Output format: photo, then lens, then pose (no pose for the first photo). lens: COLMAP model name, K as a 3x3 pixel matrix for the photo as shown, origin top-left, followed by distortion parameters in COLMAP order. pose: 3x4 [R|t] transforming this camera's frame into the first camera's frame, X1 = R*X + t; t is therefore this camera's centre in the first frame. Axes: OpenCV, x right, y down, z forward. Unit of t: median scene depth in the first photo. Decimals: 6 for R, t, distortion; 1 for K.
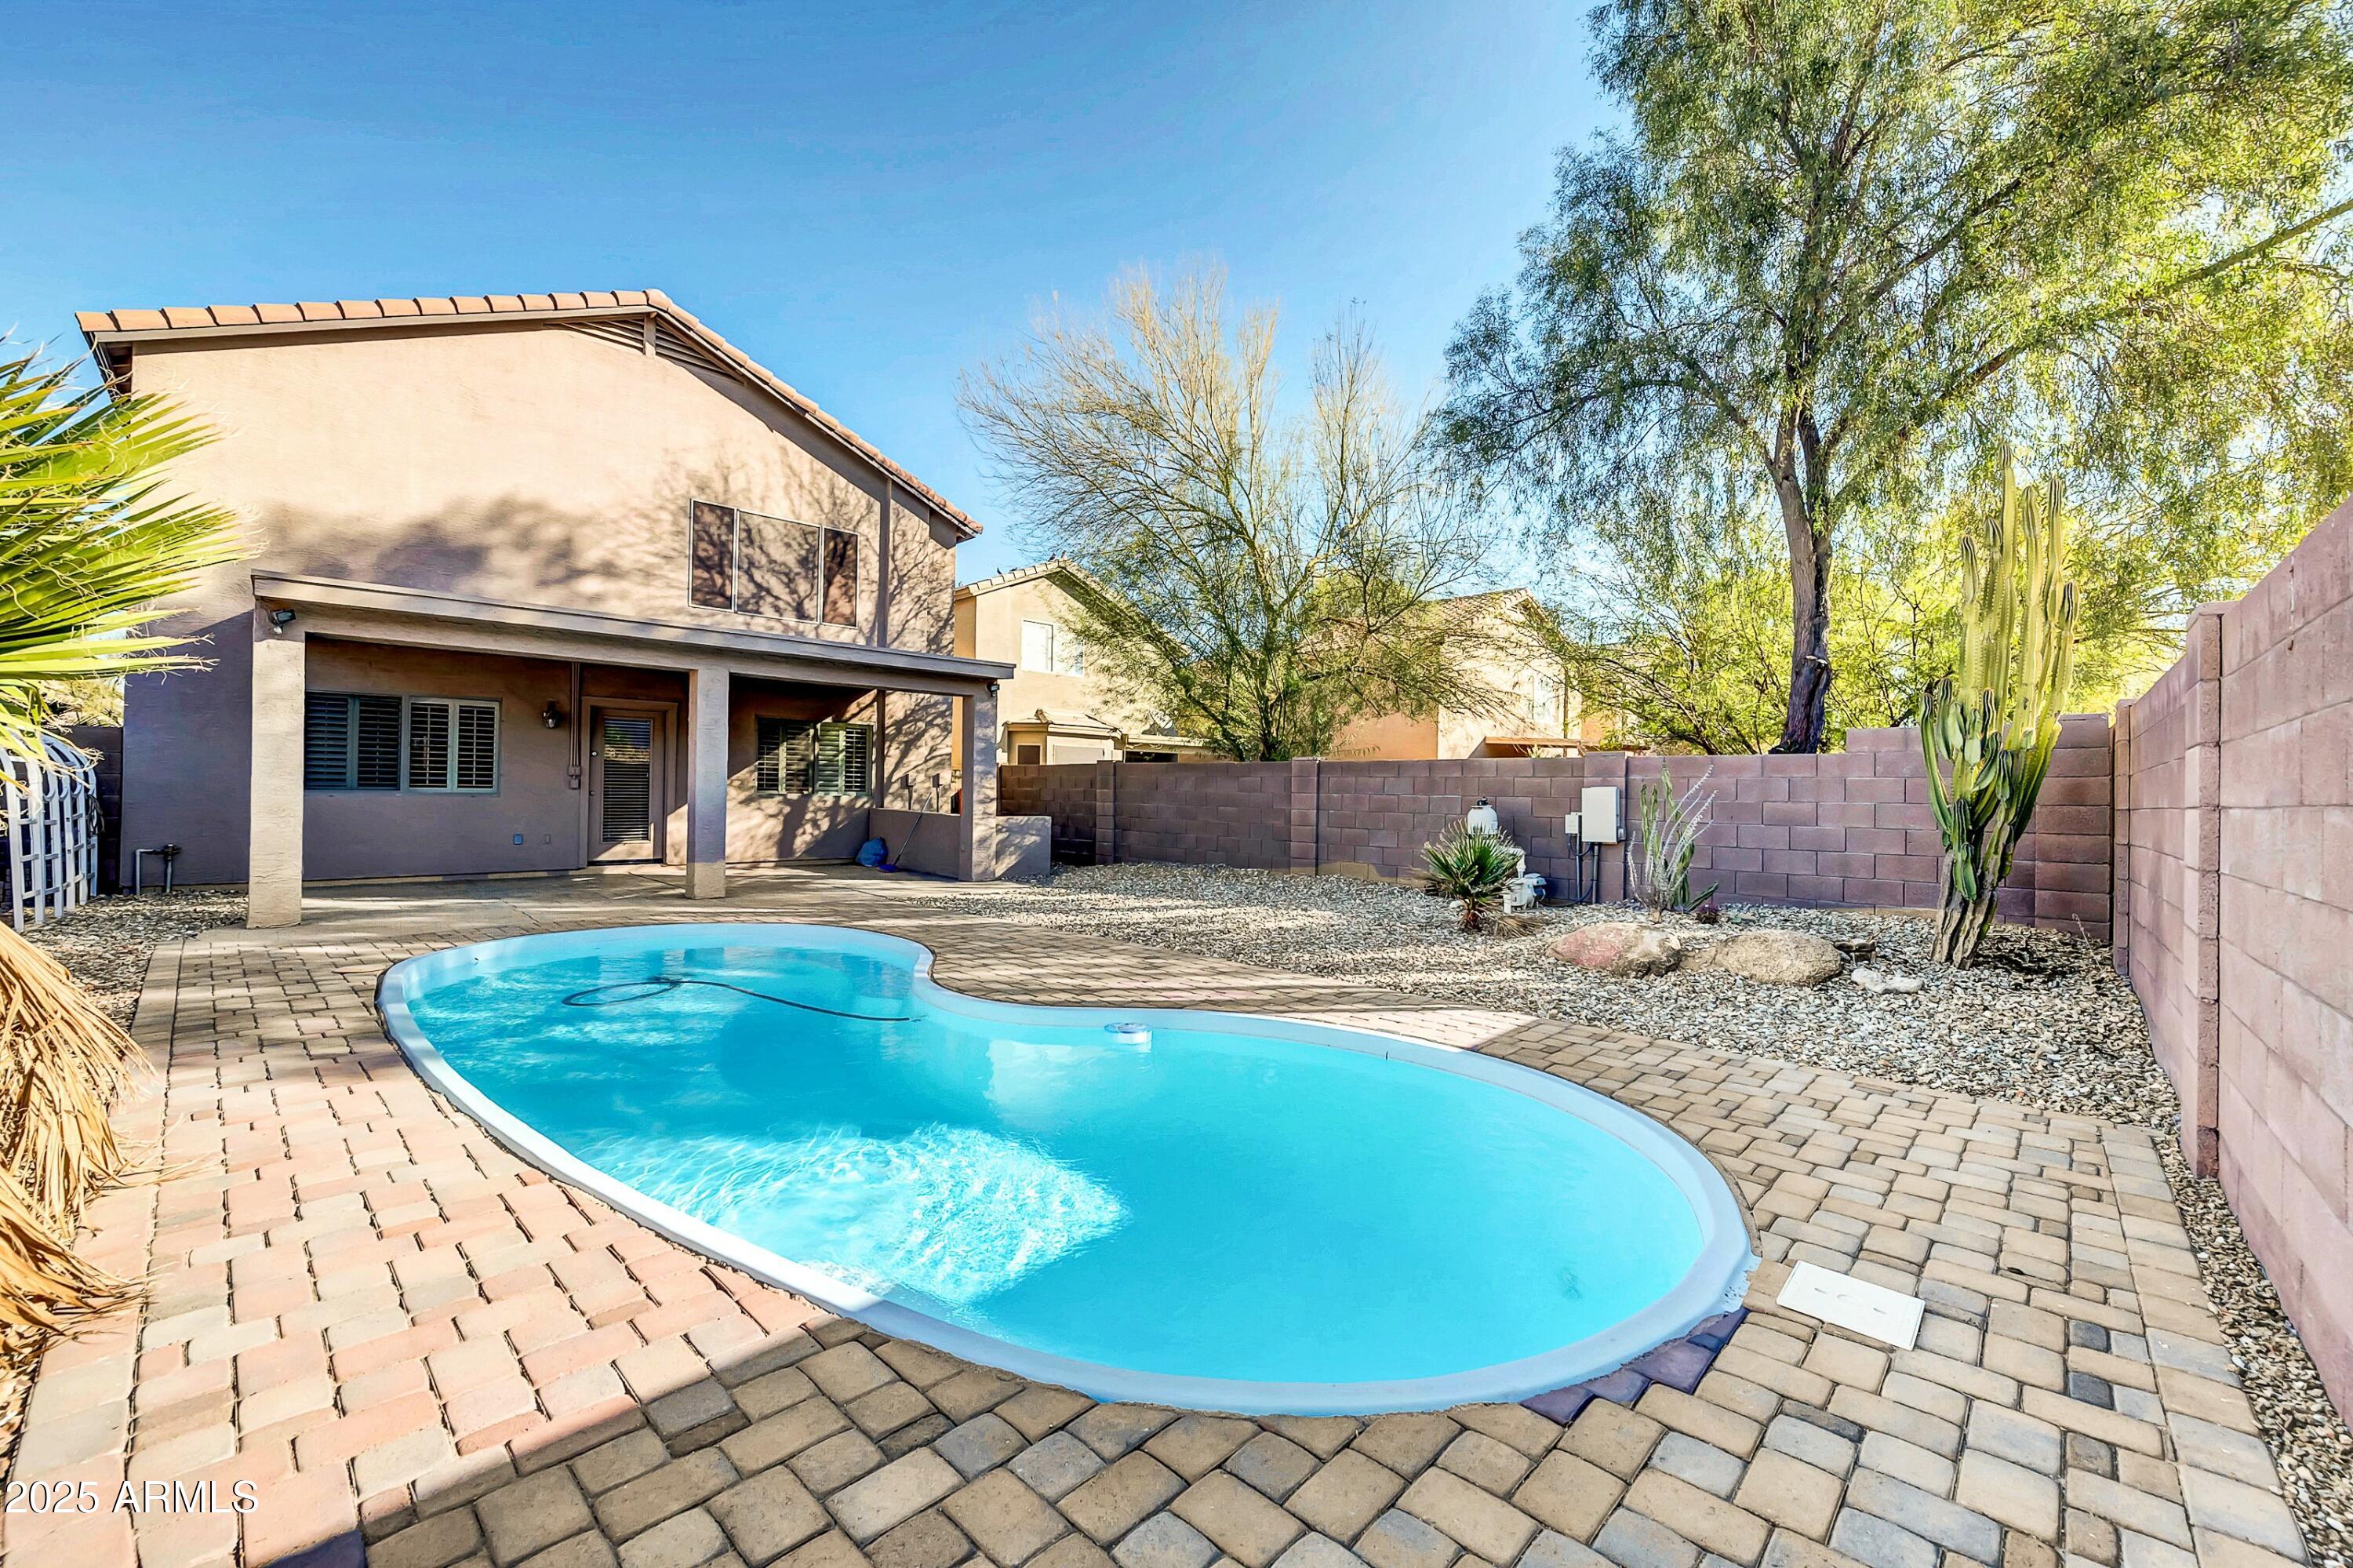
lens RADIAL K [[973.6, 0, 1176.5], [0, 973.6, 784.0], [0, 0, 1]] dist [0.011898, -0.000013]
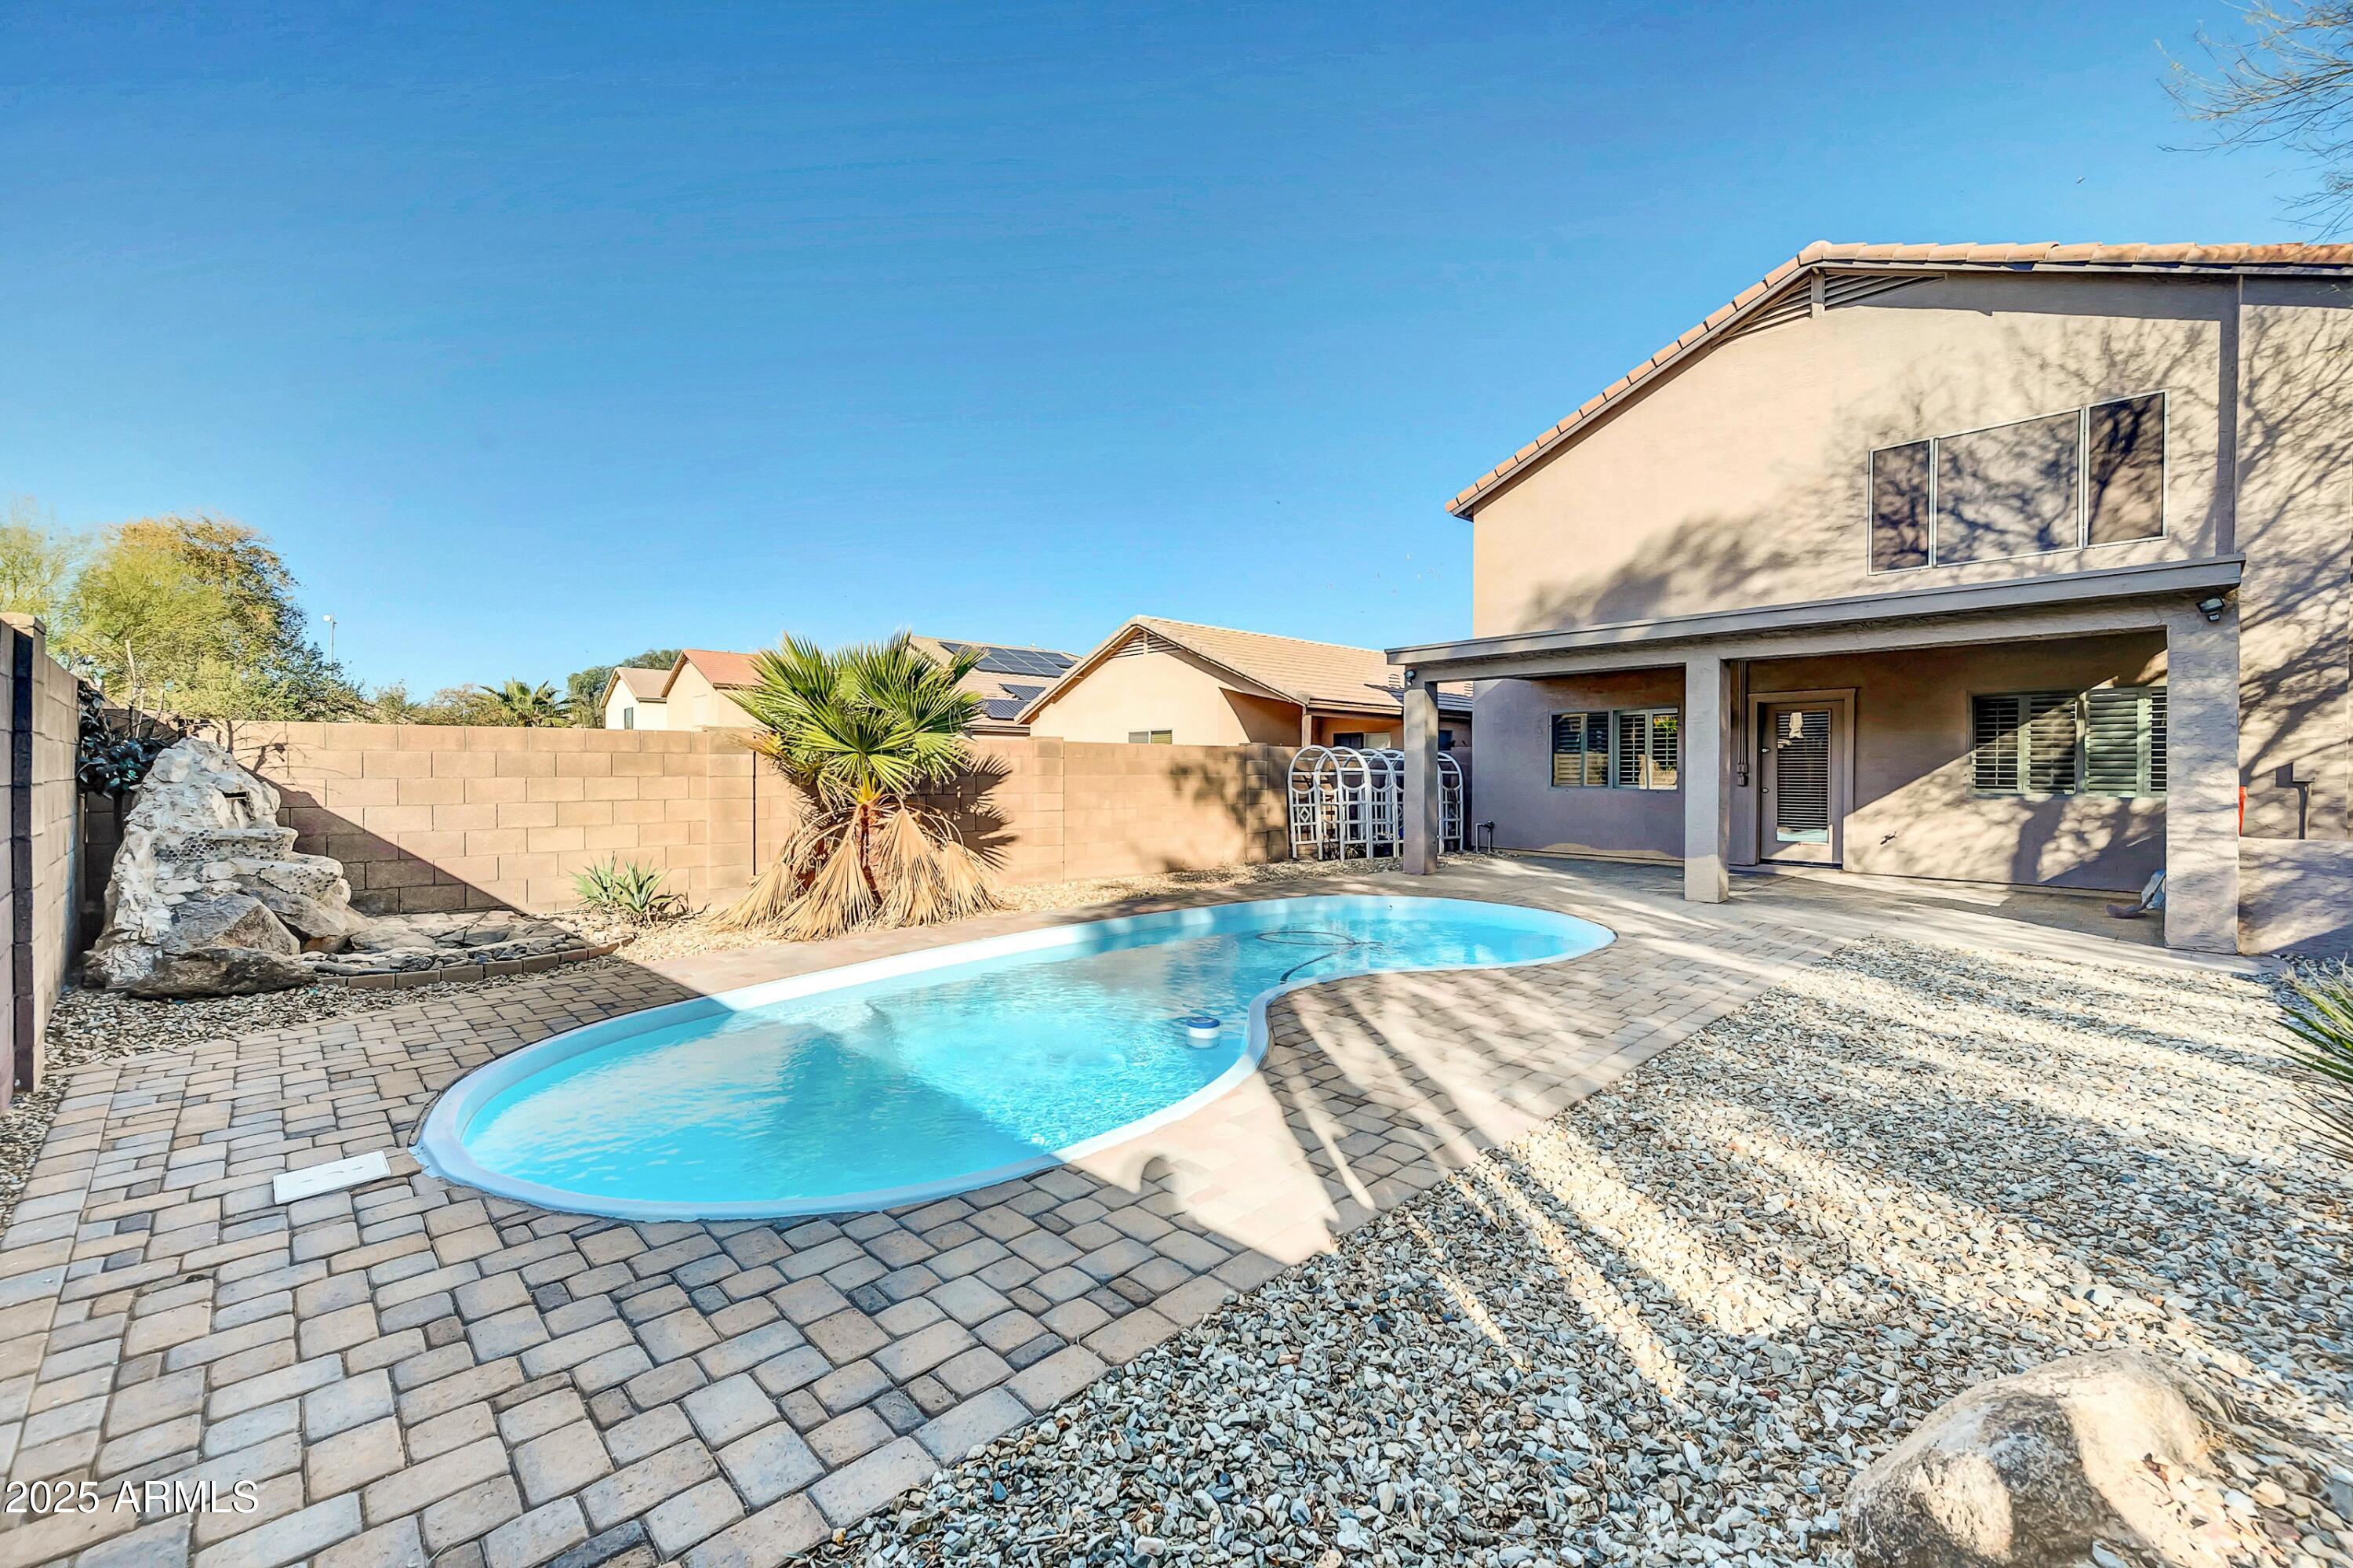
lens RADIAL K [[933.4, 0, 1166.9], [0, 933.4, 792.0], [0, 0, 1]] dist [-0.001417, 0.000031]
pose [[-0.052544, 0.006470, -0.998598, 0.353545], [0.000753, 0.999979, 0.006439, 0.003832], [0.998618, -0.000414, -0.052548, 0.413235]]
